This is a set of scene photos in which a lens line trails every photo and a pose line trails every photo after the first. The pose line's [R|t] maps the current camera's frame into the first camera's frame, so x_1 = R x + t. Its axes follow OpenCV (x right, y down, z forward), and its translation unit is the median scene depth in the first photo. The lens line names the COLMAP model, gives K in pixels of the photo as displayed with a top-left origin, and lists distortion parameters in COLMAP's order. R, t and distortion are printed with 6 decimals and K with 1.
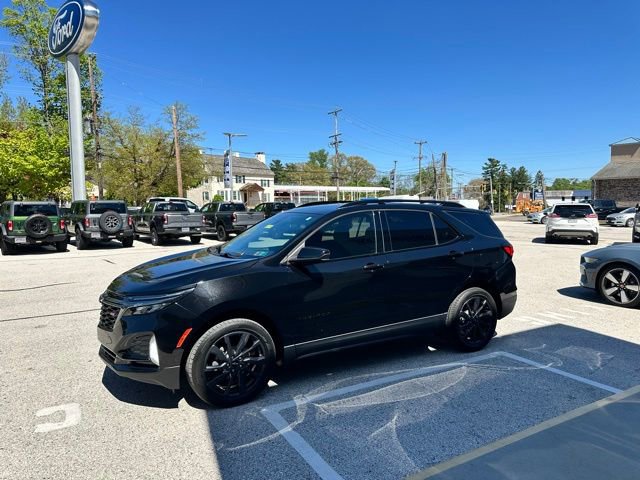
lens RADIAL K [[449.9, 0, 323.6], [0, 449.9, 239.6], [0, 0, 1]] dist [0.044636, -0.055199]
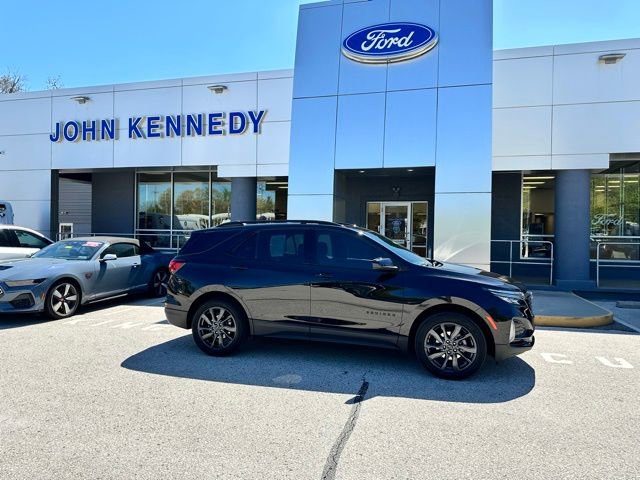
lens RADIAL K [[449.9, 0, 316.6], [0, 449.9, 237.7], [0, 0, 1]] dist [0.044636, -0.055199]
pose [[-0.695886, -0.006395, 0.718124, -0.563359], [0.045581, 0.997551, 0.053054, -0.077773], [-0.716704, 0.069652, -0.693890, 1.322504]]
